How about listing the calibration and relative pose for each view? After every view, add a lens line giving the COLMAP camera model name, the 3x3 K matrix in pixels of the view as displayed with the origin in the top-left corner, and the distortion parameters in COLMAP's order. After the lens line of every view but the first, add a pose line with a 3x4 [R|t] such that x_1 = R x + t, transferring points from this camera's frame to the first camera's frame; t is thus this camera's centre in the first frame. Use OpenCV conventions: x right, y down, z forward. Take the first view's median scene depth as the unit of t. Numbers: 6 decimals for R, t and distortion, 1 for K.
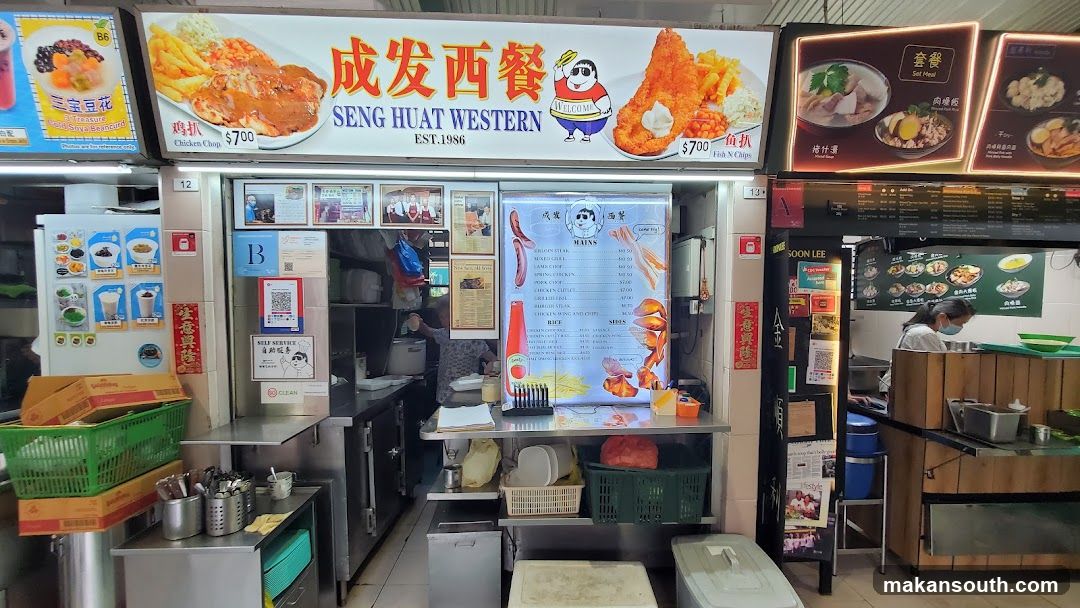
lens RADIAL K [[432.6, 0, 544.9], [0, 432.6, 322.6], [0, 0, 1]] dist [-0.001648, -0.001835]
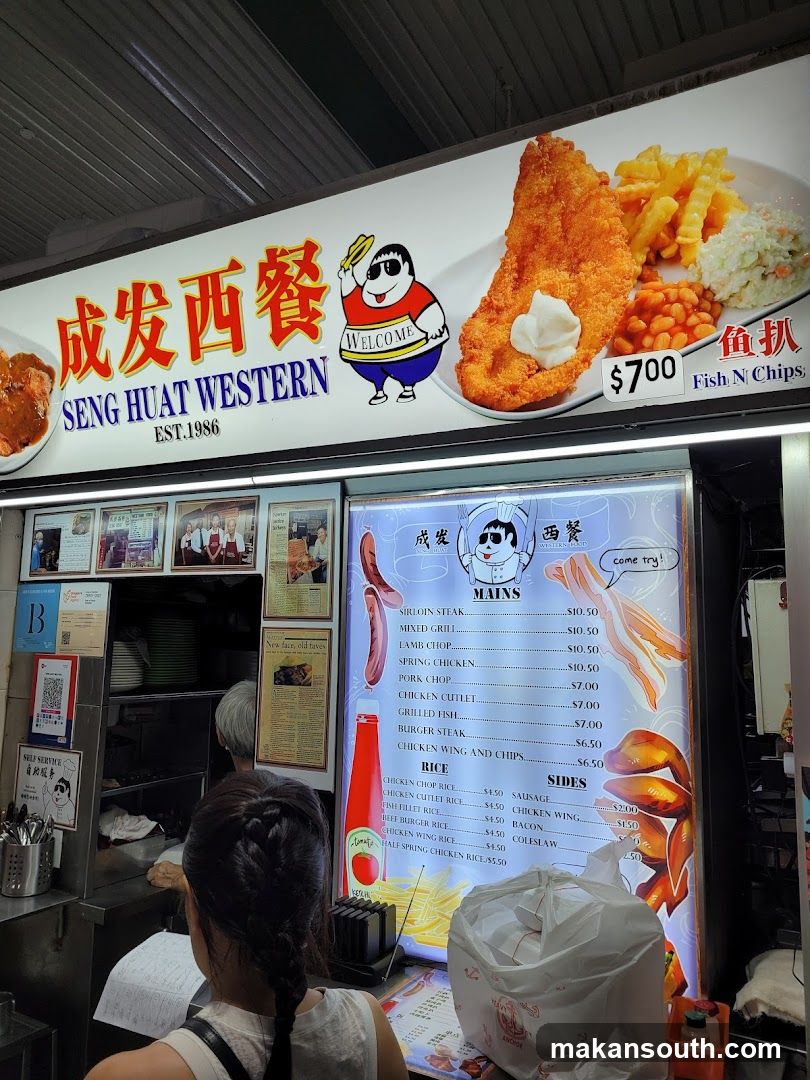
lens RADIAL K [[803.2, 0, 419.0], [0, 803.2, 528.2], [0, 0, 1]] dist [0.044261, -0.014340]
pose [[0.852312, -0.052359, -0.520407, 0.562286], [-0.040431, 0.985404, -0.165360, -0.130495], [0.521469, 0.161979, 0.837754, 0.281936]]
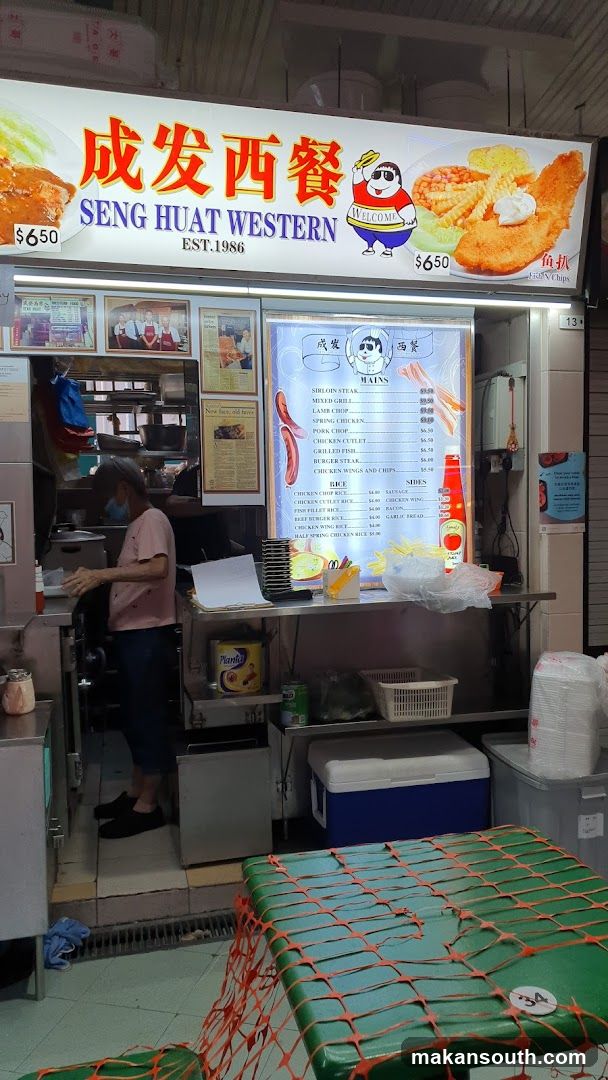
lens RADIAL K [[842.4, 0, 315.6], [0, 842.4, 529.9], [0, 0, 1]] dist [0.004089, -0.036719]
pose [[0.978356, -0.023091, 0.205635, -0.385885], [0.029457, 0.999175, -0.027950, 0.149086], [-0.204820, 0.033403, 0.978230, -0.541344]]
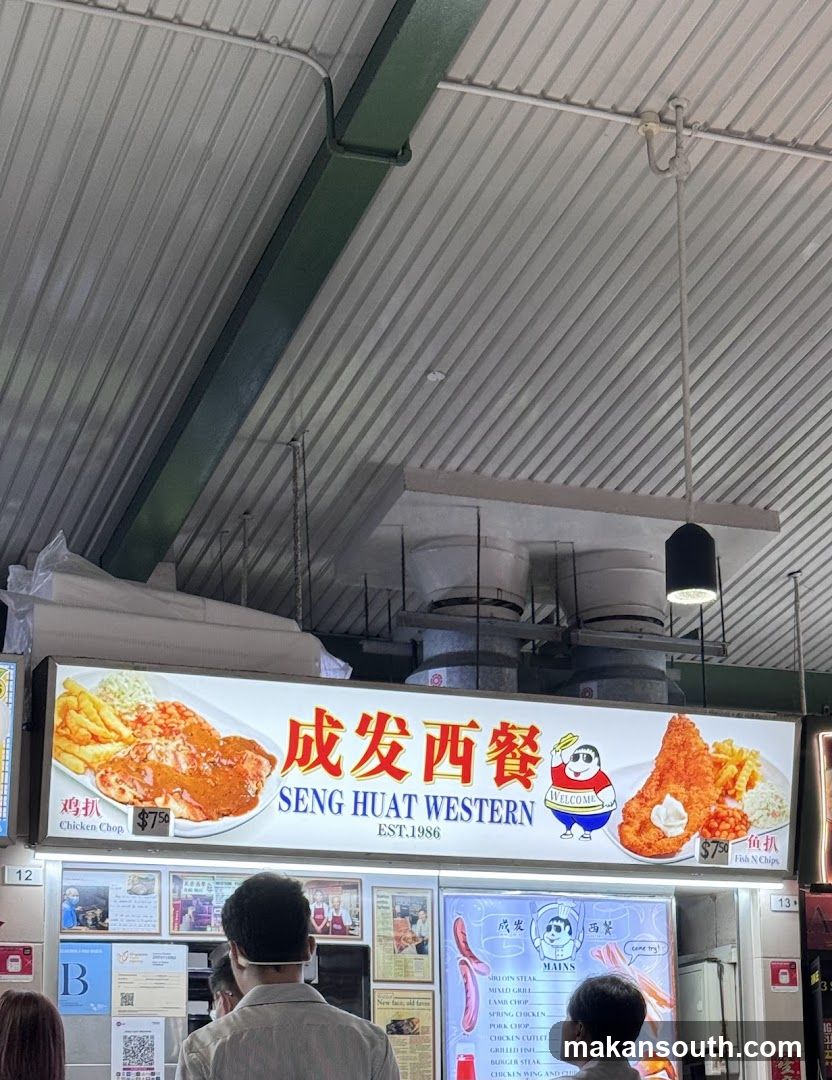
lens RADIAL K [[2352.7, 0, 592.8], [0, 2352.7, 811.8], [0, 0, 1]] dist [0.199838, 0.000000]
pose [[0.927468, 0.037750, 0.371991, -1.463016], [0.049381, 0.973809, -0.221941, 0.469757], [-0.370627, 0.224213, 0.901313, -2.814354]]
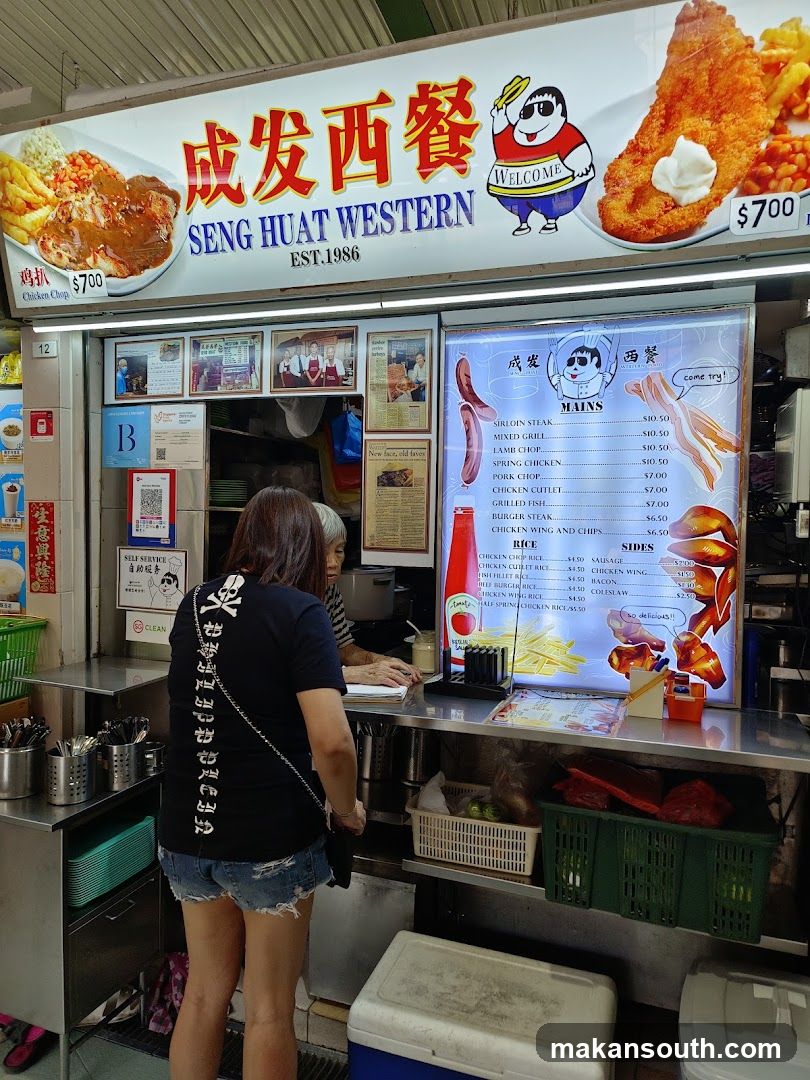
lens RADIAL K [[731.4, 0, 410.4], [0, 731.4, 540.2], [0, 0, 1]] dist [0.050191, -0.020333]
pose [[0.923325, 0.032813, -0.382614, 0.313246], [-0.036197, 0.999343, -0.001647, 0.001753], [0.382309, 0.015370, 0.923907, 0.026095]]
